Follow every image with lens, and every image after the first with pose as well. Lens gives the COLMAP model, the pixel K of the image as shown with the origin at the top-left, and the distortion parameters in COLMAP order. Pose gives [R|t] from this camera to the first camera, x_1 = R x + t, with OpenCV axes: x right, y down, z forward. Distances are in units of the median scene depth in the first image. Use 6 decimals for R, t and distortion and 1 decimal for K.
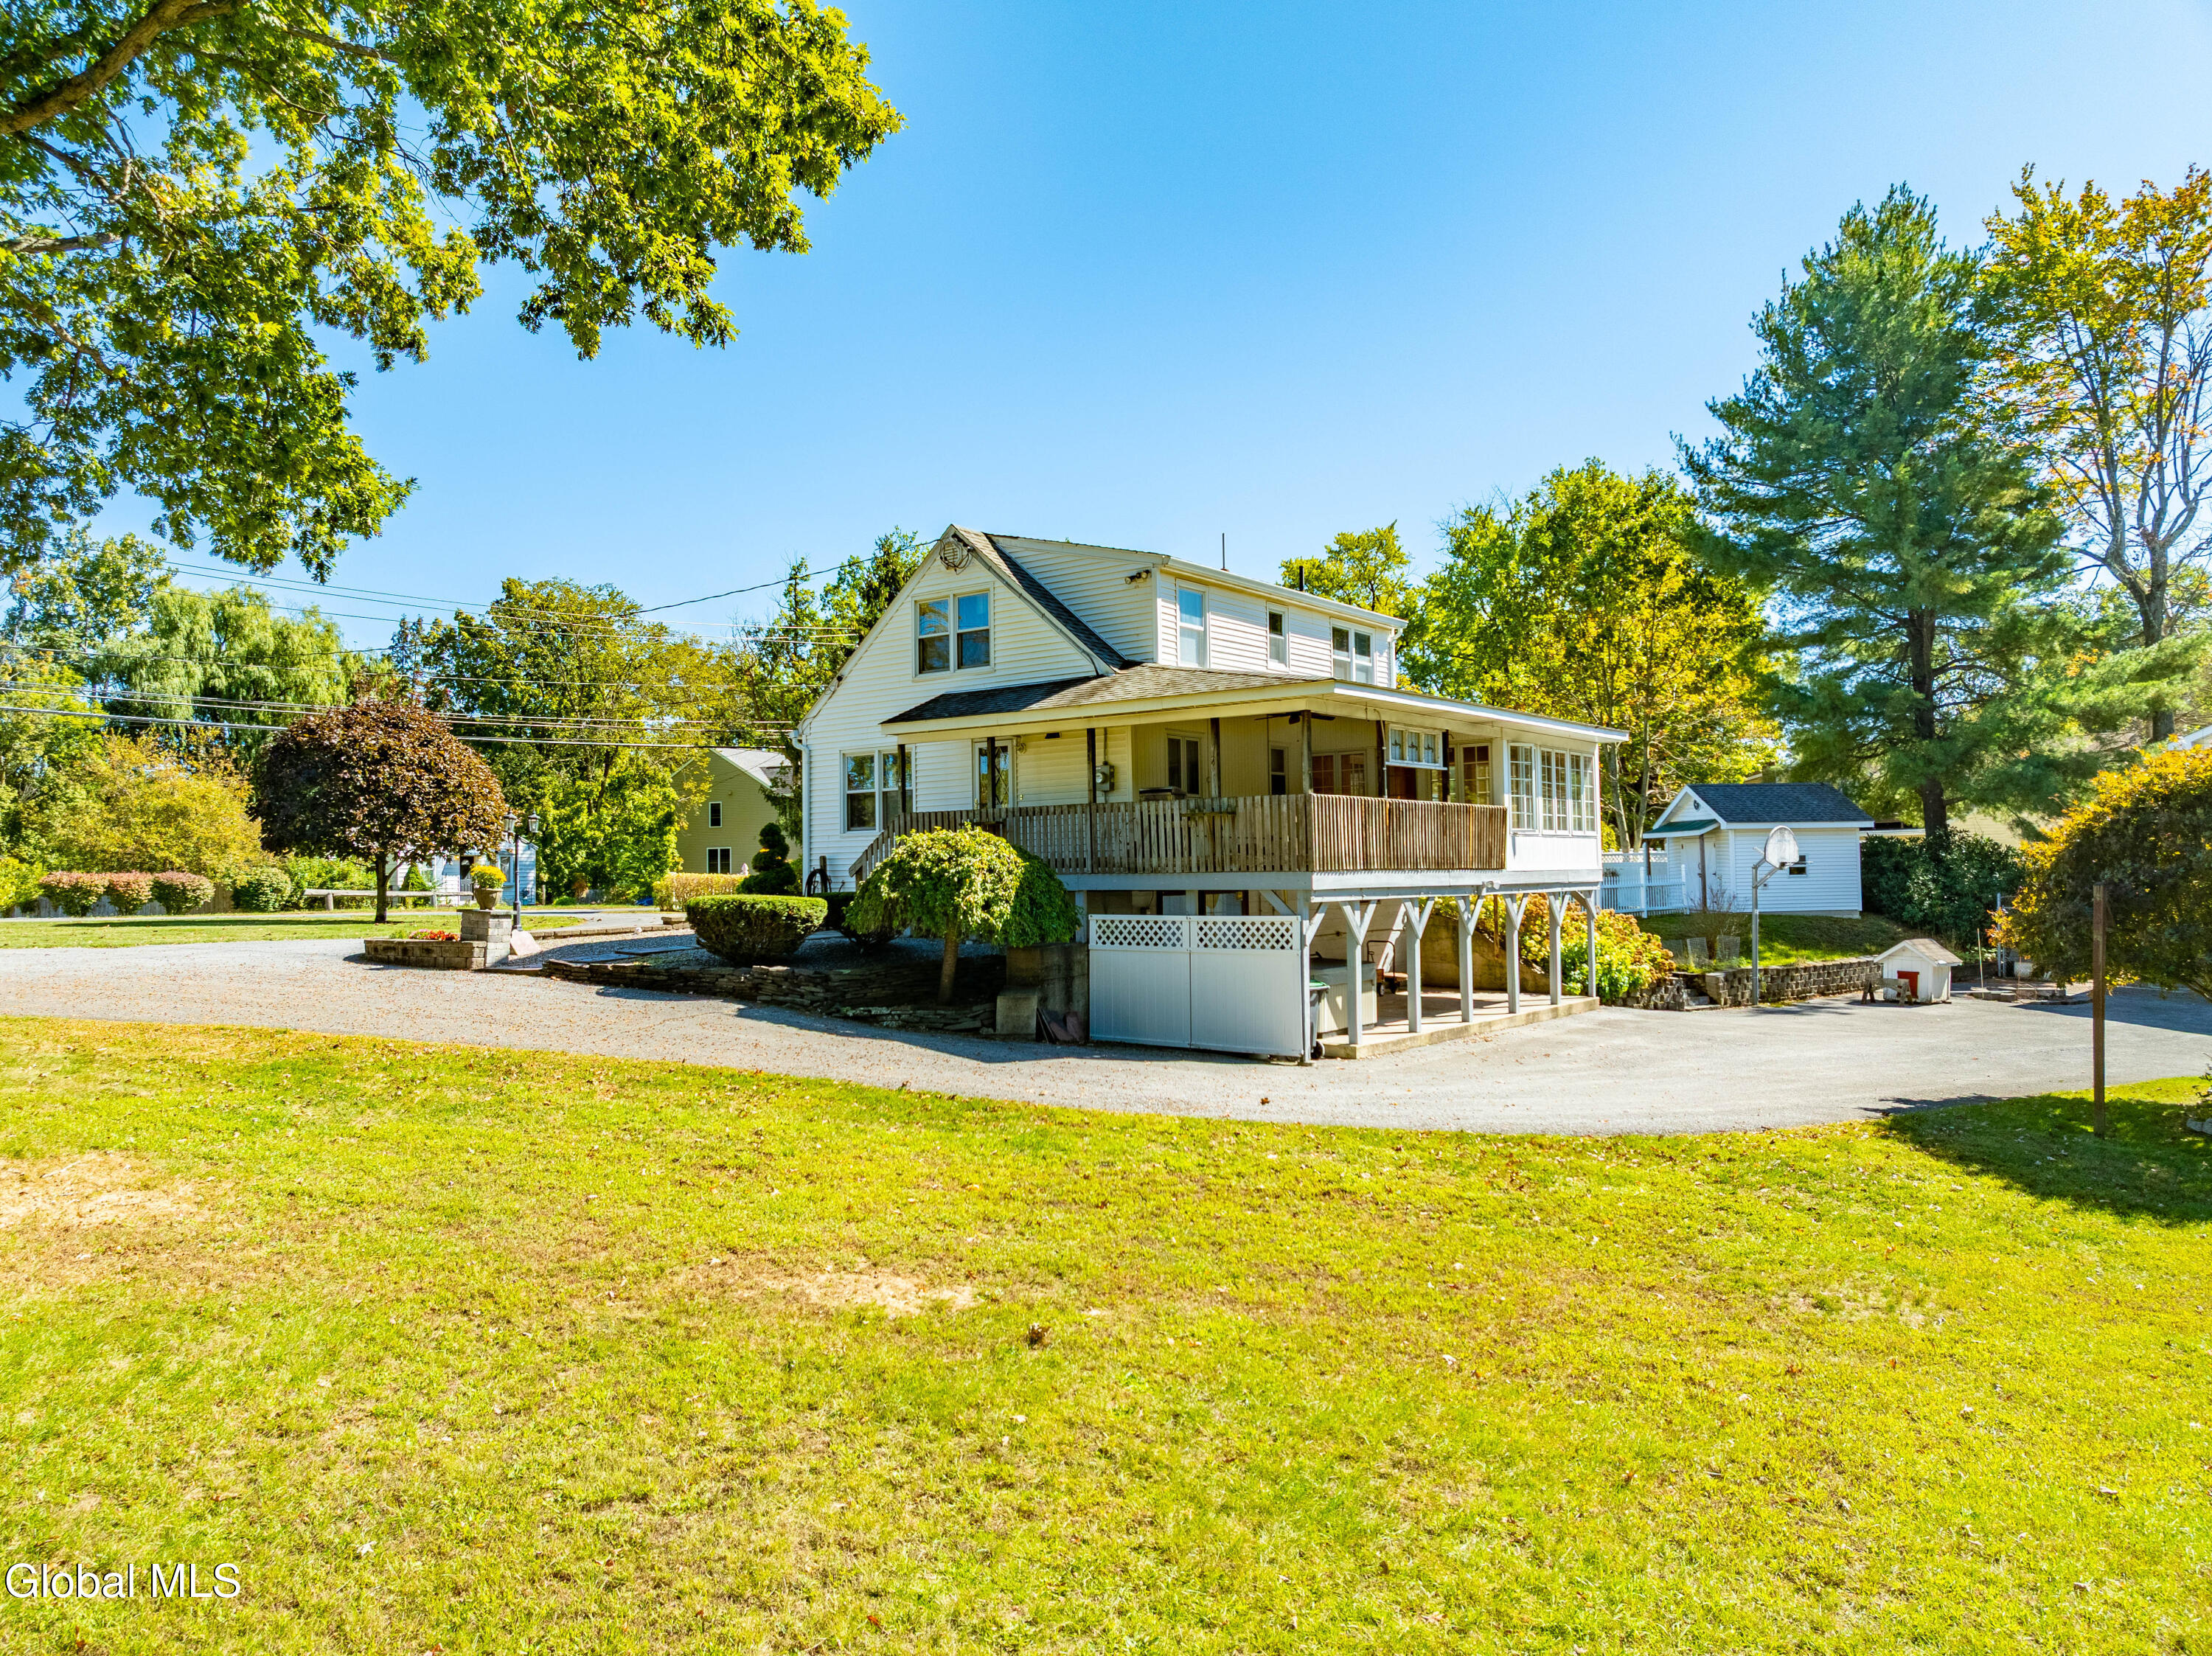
lens RADIAL K [[1518.0, 0, 1106.0], [0, 1518.0, 828.0], [0, 0, 1]] dist [0.056459, -0.000142]
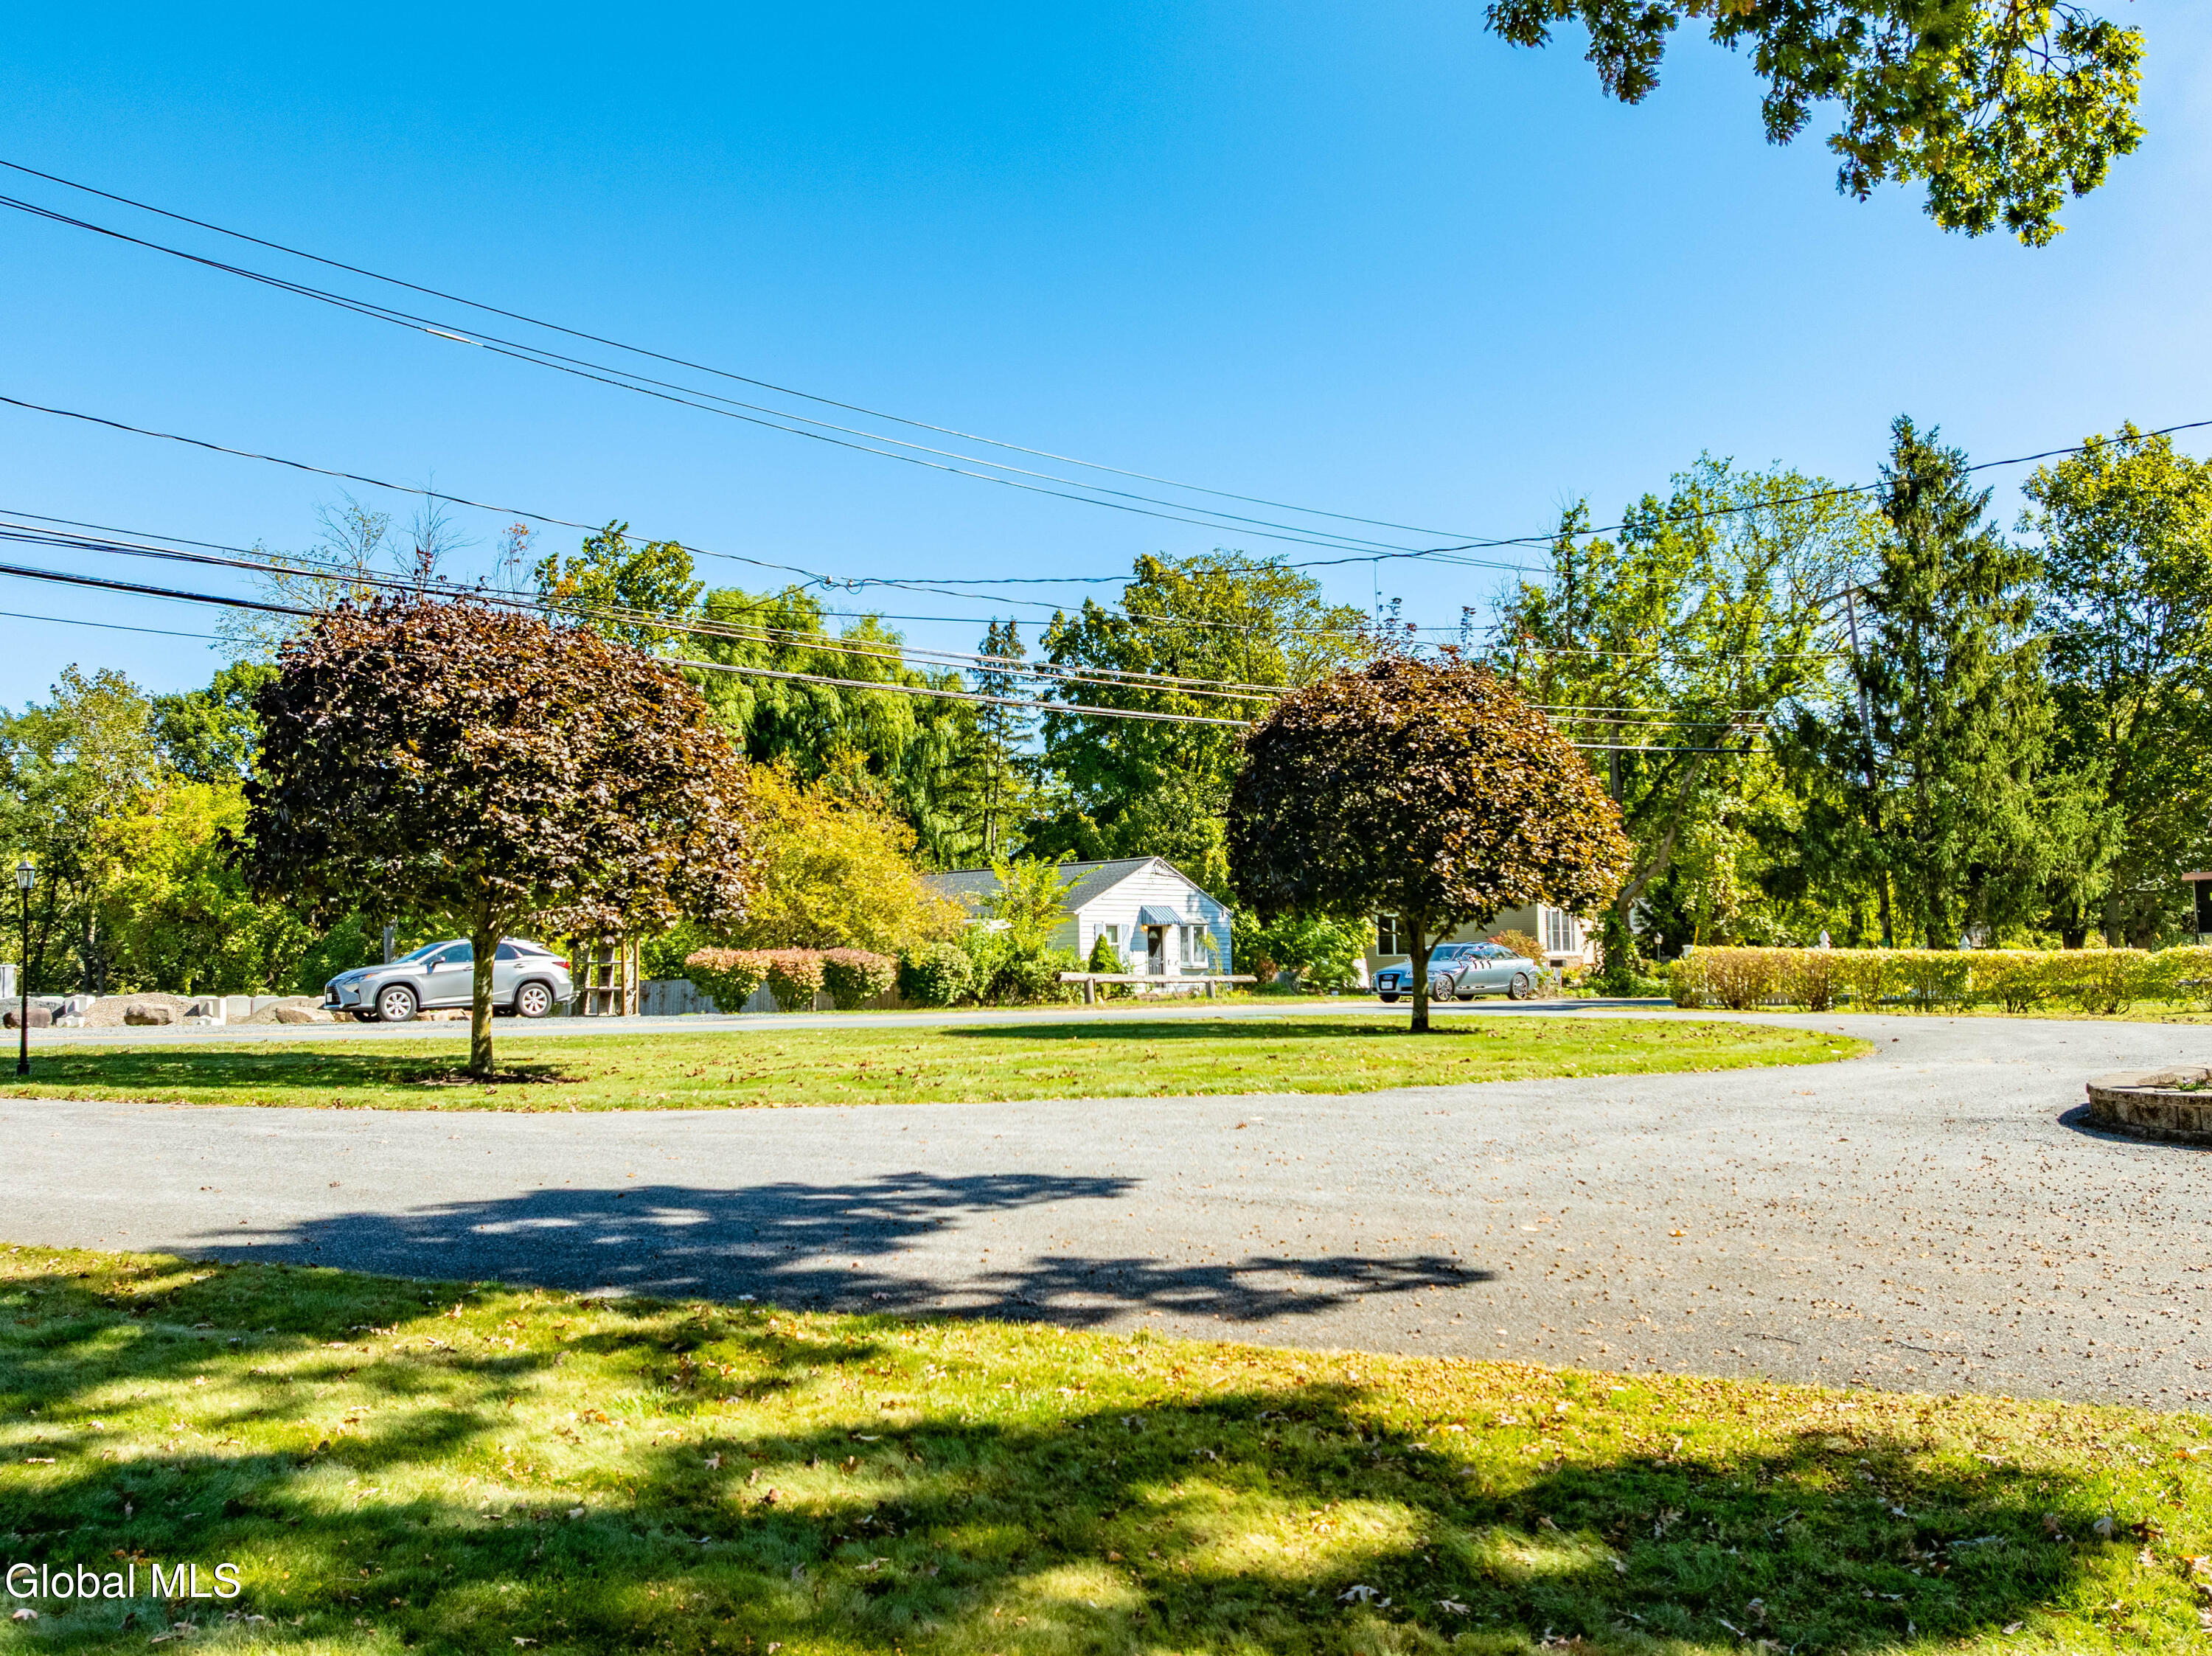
lens RADIAL K [[1539.6, 0, 1106.0], [0, 1539.6, 828.0], [0, 0, 1]] dist [-0.032761, 0.004718]
pose [[0.991547, -0.018953, -0.128359, -0.390402], [0.012260, 0.998534, -0.052727, 0.012146], [0.129170, 0.050708, 0.990325, 0.317621]]
